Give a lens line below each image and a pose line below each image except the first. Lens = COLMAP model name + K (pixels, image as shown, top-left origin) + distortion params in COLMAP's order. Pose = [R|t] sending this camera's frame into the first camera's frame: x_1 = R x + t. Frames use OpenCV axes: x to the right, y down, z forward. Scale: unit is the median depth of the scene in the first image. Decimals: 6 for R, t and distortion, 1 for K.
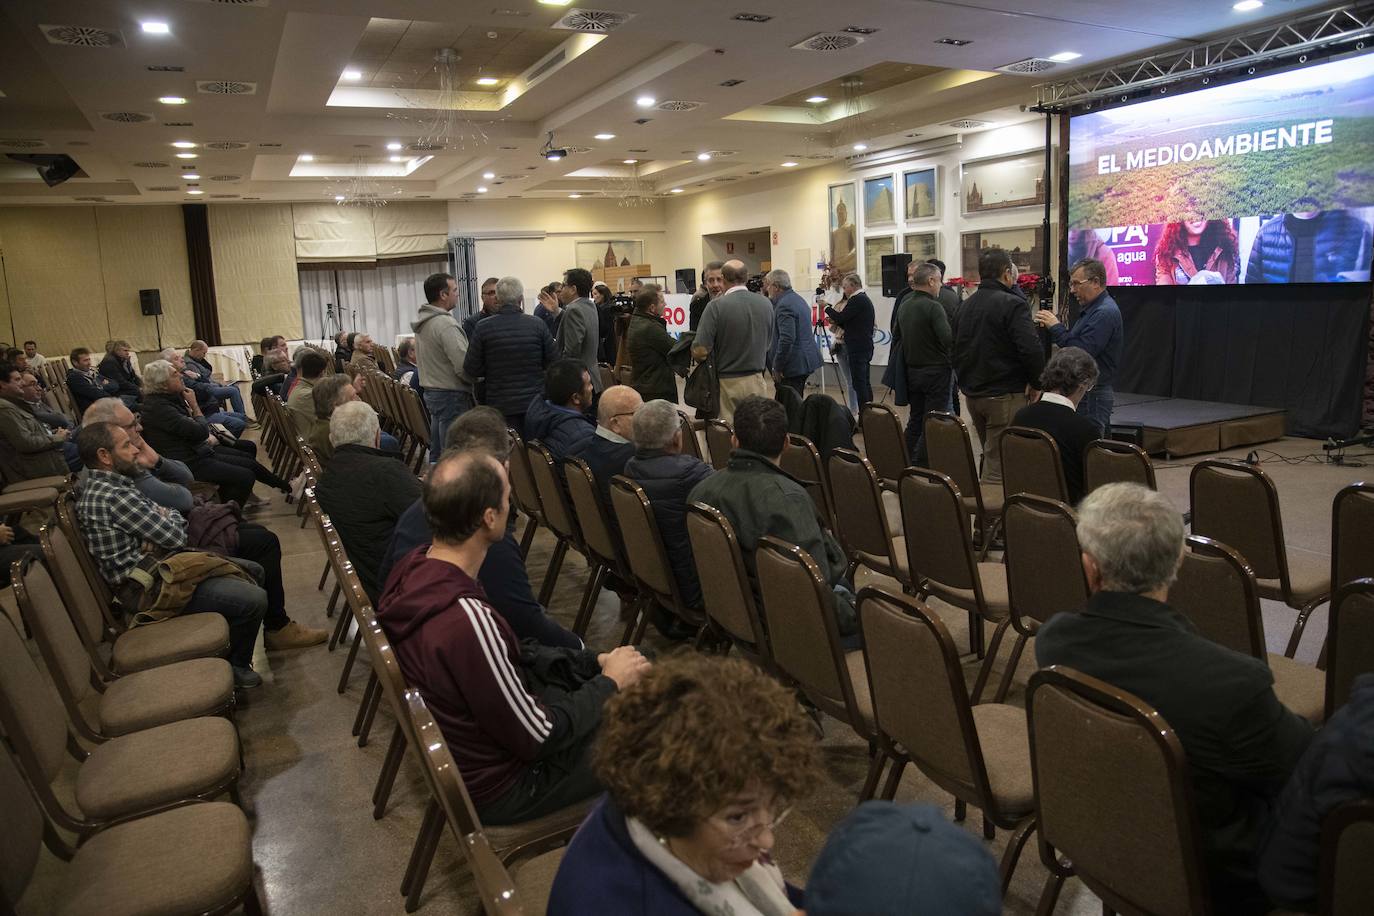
lens RADIAL K [[949.6, 0, 687.0], [0, 949.6, 458.0], [0, 0, 1]] dist [-0.106058, 0.064151]
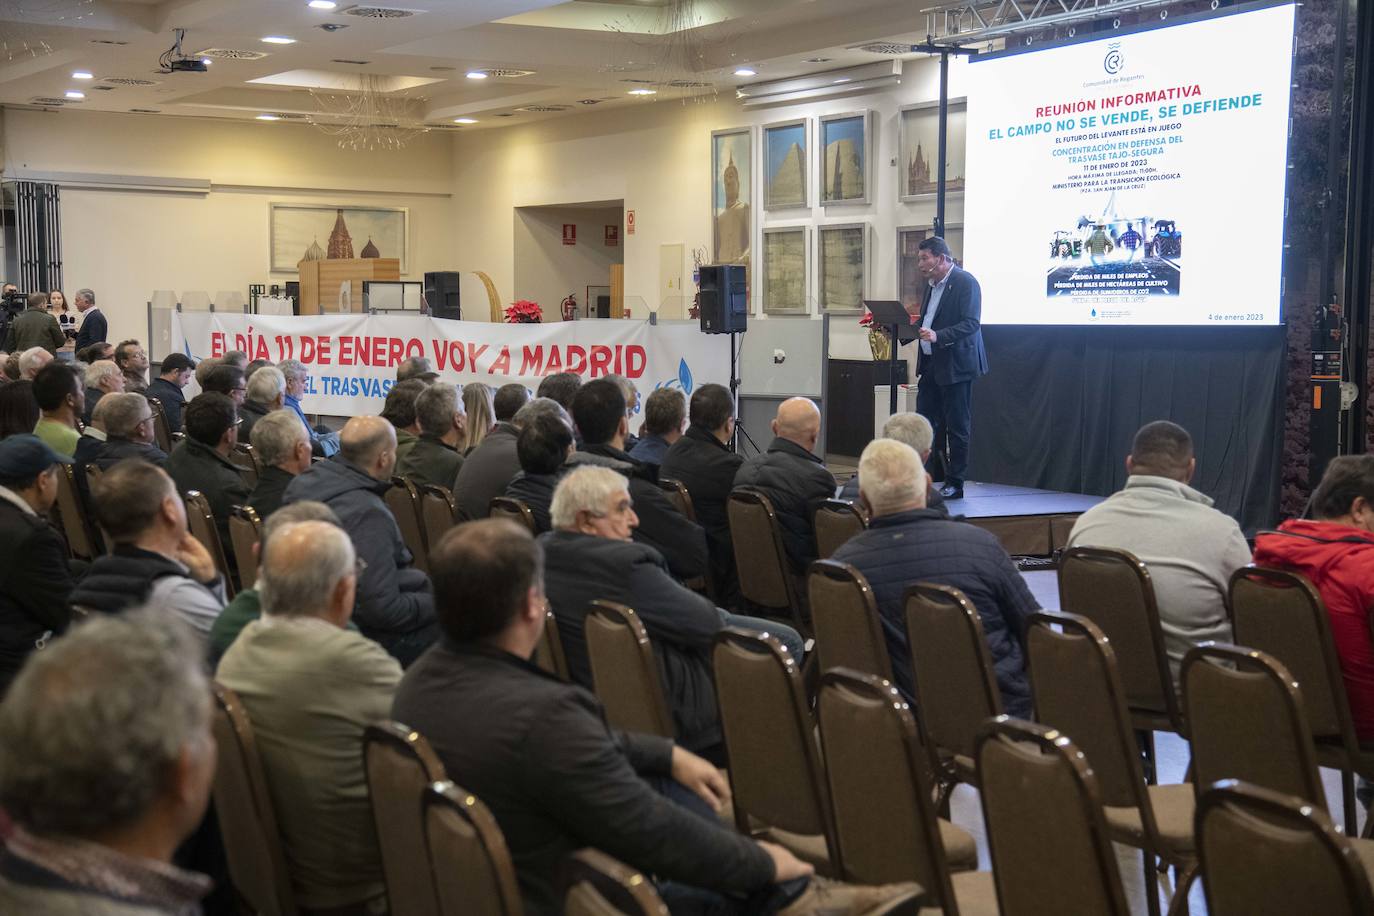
lens RADIAL K [[2295.7, 0, 687.0], [0, 2295.7, 458.0], [0, 0, 1]] dist [0.370822, 0.236573]
pose [[0.998756, 0.042975, 0.025277, 0.108937], [-0.039840, 0.992726, -0.113610, 0.057238], [-0.029975, 0.112462, 0.993204, -0.337252]]
